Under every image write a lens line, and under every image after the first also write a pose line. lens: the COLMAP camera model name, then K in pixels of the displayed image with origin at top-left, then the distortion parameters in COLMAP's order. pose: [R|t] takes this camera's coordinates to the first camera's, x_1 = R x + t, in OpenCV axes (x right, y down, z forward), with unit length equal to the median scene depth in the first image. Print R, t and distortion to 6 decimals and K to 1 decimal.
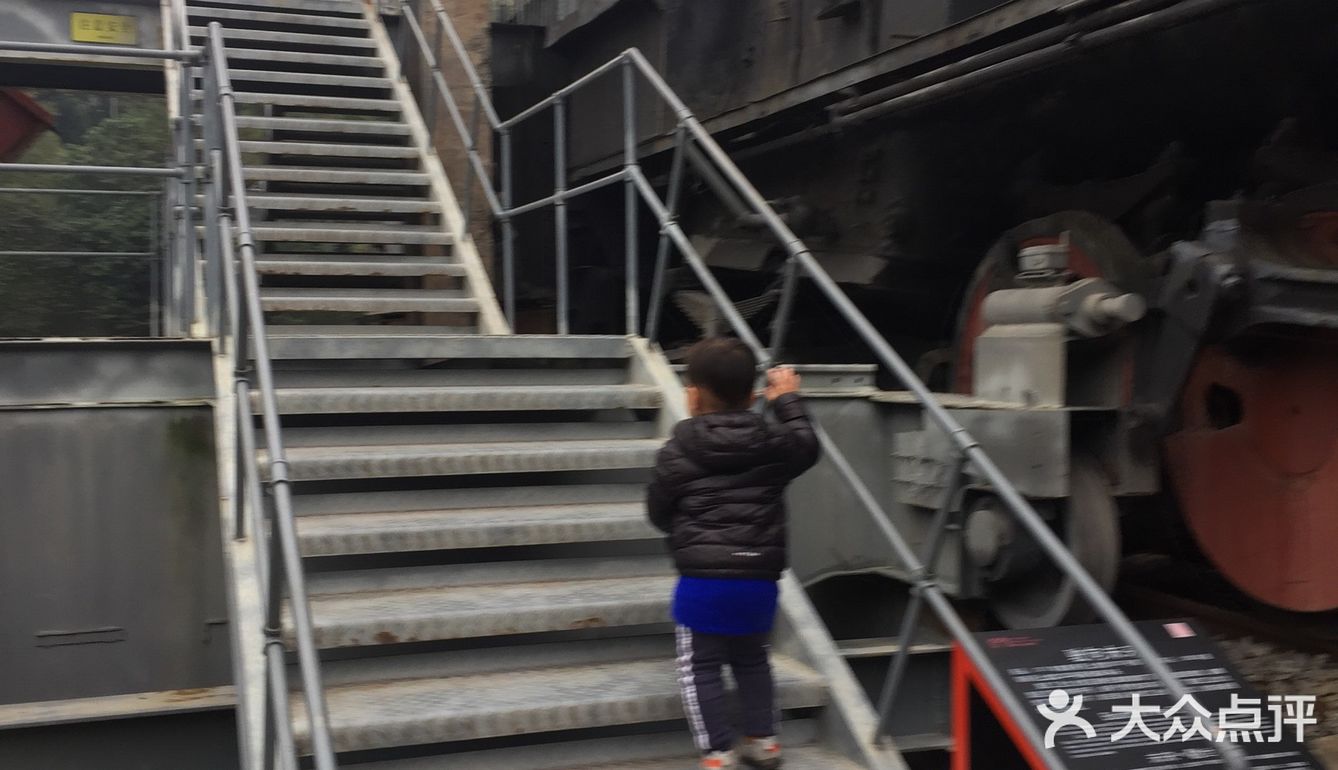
lens RADIAL K [[1563.2, 0, 669.7], [0, 1563.2, 380.5], [0, 0, 1]] dist [0.037538, 0.000000]
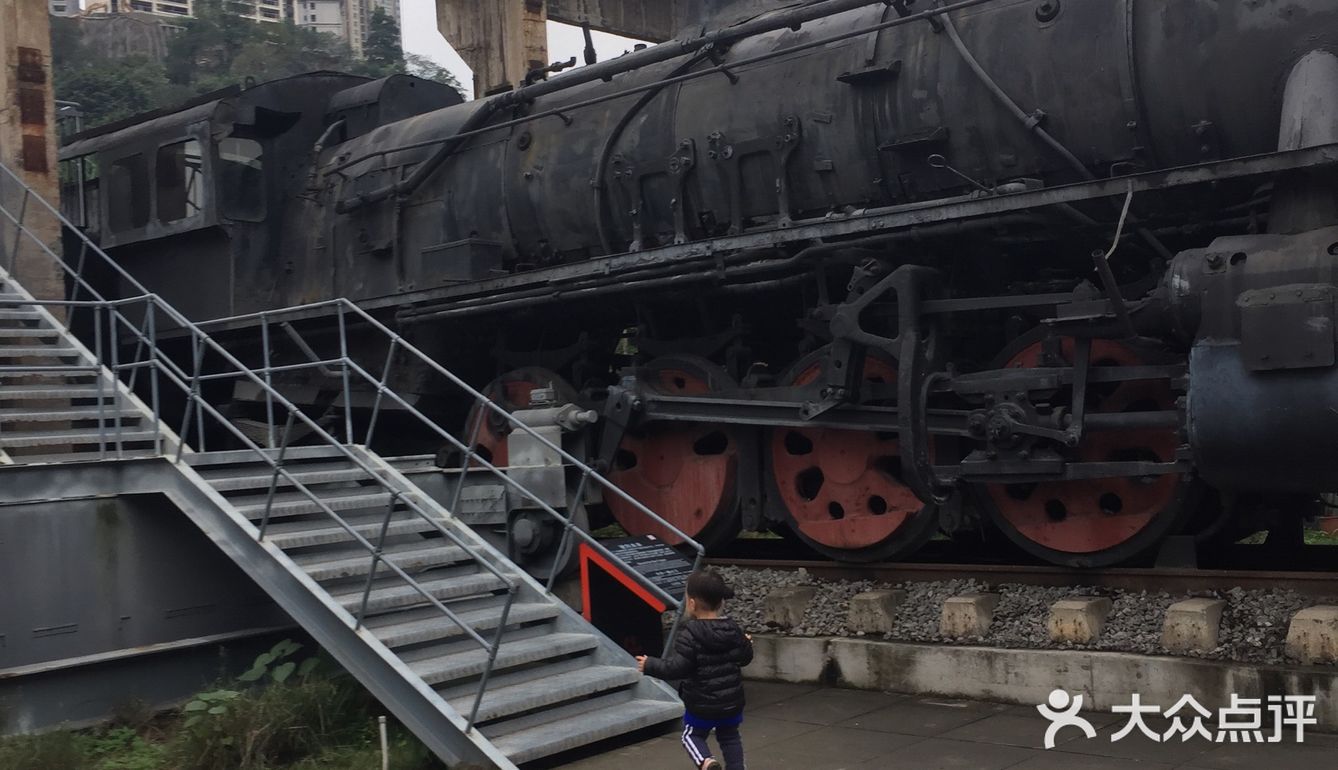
lens RADIAL K [[1563.2, 0, 669.5], [0, 1563.2, 387.1], [0, 0, 1]] dist [0.037538, 0.000000]
pose [[0.882873, -0.040504, 0.467863, -0.586449], [0.071676, 0.996223, -0.049010, 0.025723], [-0.464110, 0.076805, 0.882441, -0.912400]]
